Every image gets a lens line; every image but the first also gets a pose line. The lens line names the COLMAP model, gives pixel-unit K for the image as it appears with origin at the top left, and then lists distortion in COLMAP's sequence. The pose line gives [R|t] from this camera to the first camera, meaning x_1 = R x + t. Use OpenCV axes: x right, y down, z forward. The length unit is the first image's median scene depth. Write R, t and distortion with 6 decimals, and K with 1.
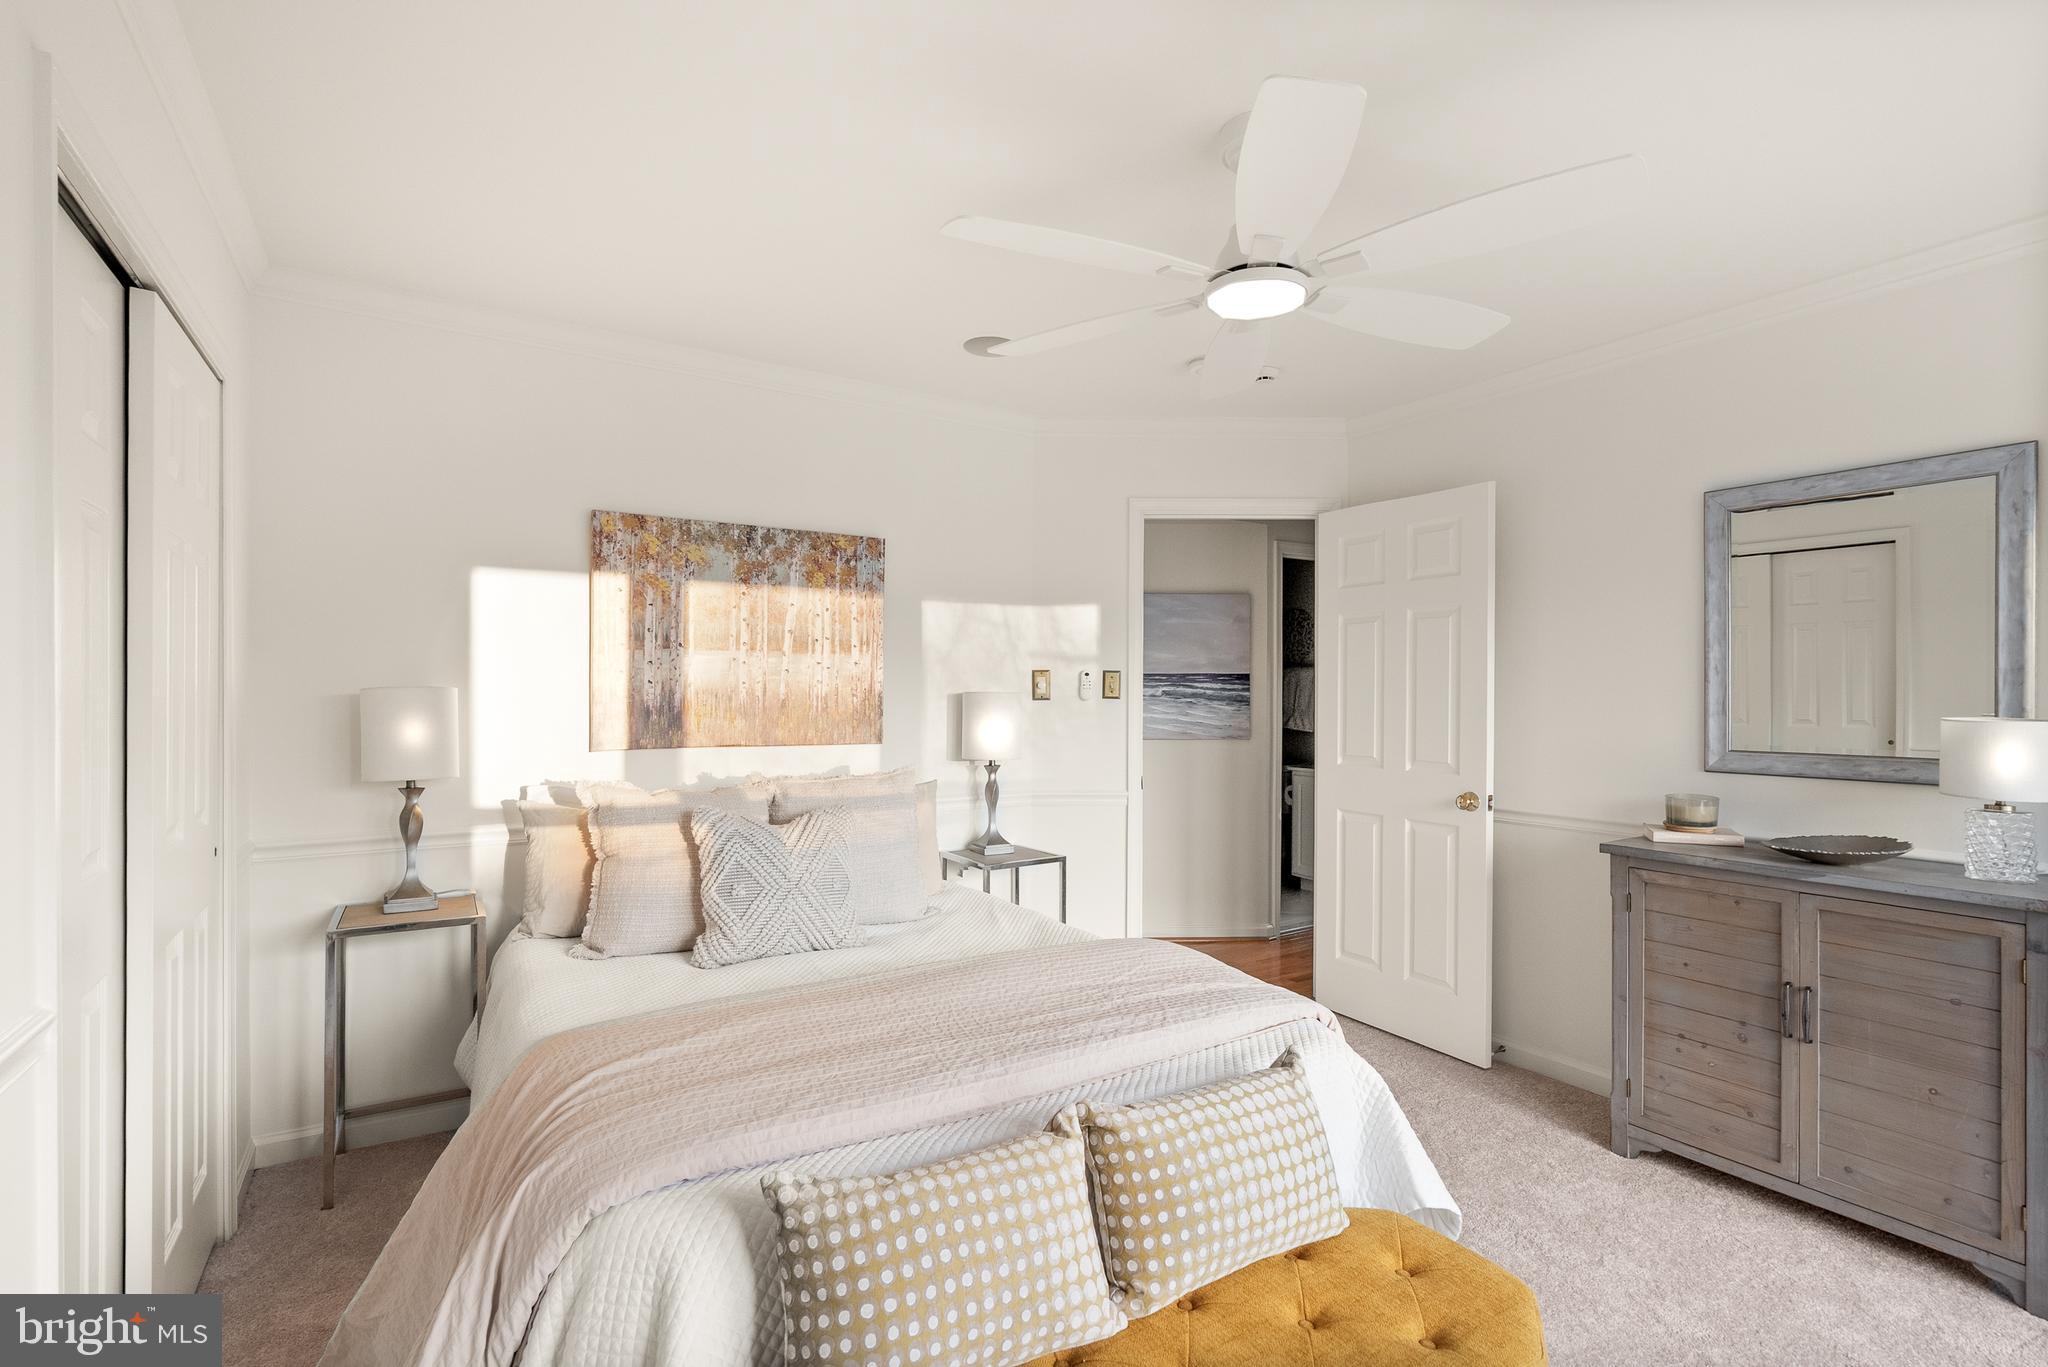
lens RADIAL K [[939.5, 0, 1021.1], [0, 939.5, 684.9], [0, 0, 1]] dist [-0.000013, 0.000148]
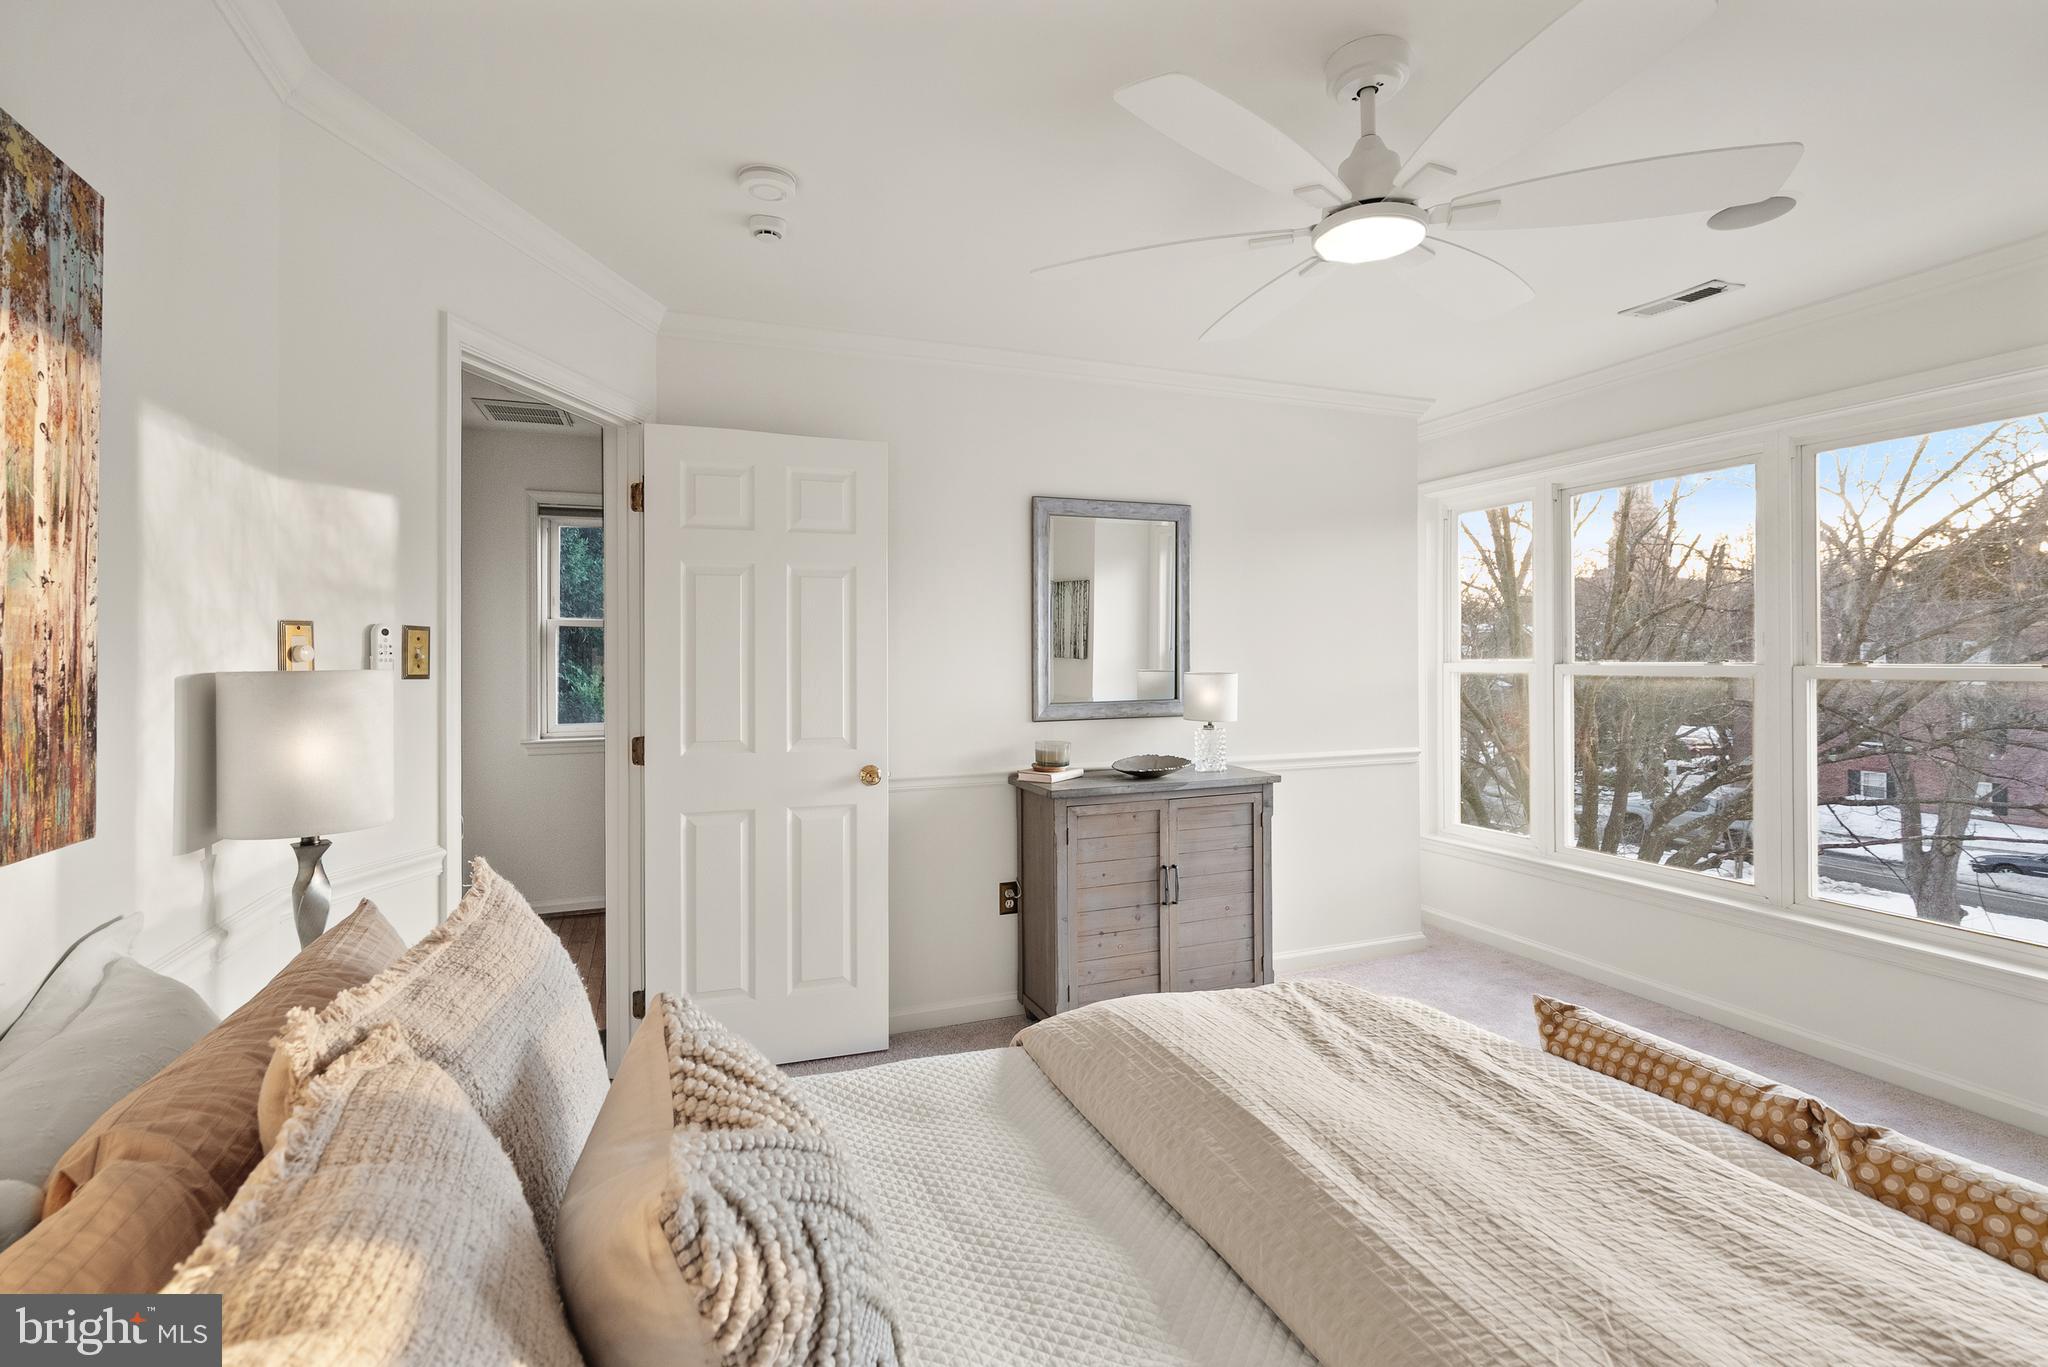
lens RADIAL K [[948.9, 0, 1022.1], [0, 948.9, 642.4], [0, 0, 1]] dist [-0.000057, 0.000015]
pose [[0.173534, 0.008626, 0.984790, -0.438551], [-0.002368, 0.999962, -0.008342, -0.002191], [-0.984825, -0.000884, 0.173548, 0.686829]]
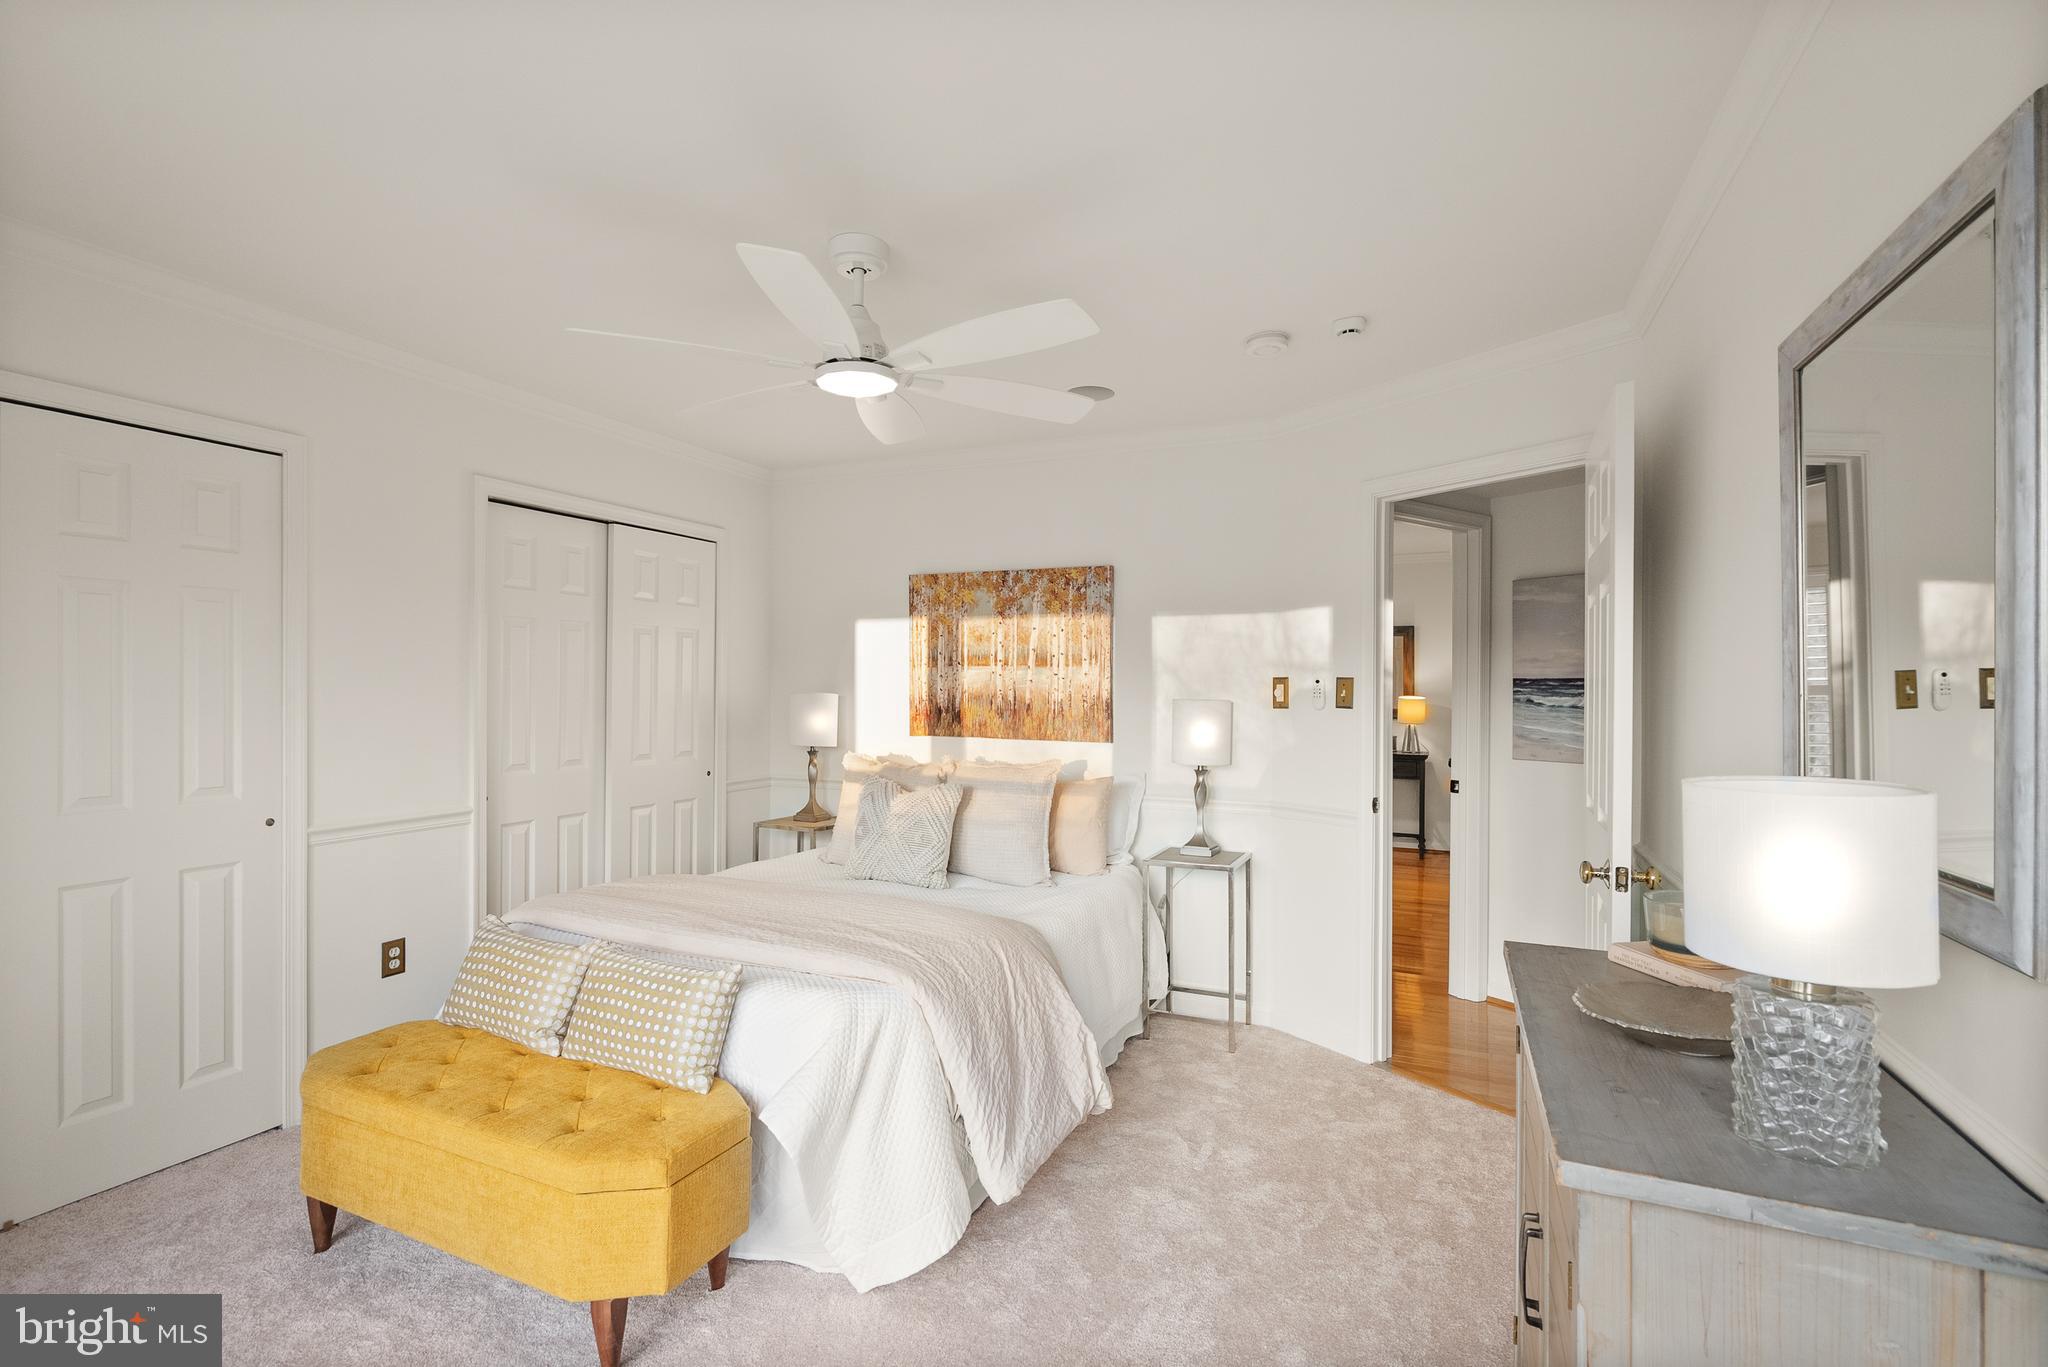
lens RADIAL K [[939.5, 0, 1021.1], [0, 939.5, 684.9], [0, 0, 1]] dist [-0.000013, 0.000148]
pose [[0.558235, 0.002668, -0.829678, 0.810796], [0.003404, 0.999979, 0.005506, -0.016979], [0.829676, -0.005898, 0.558215, 0.283765]]
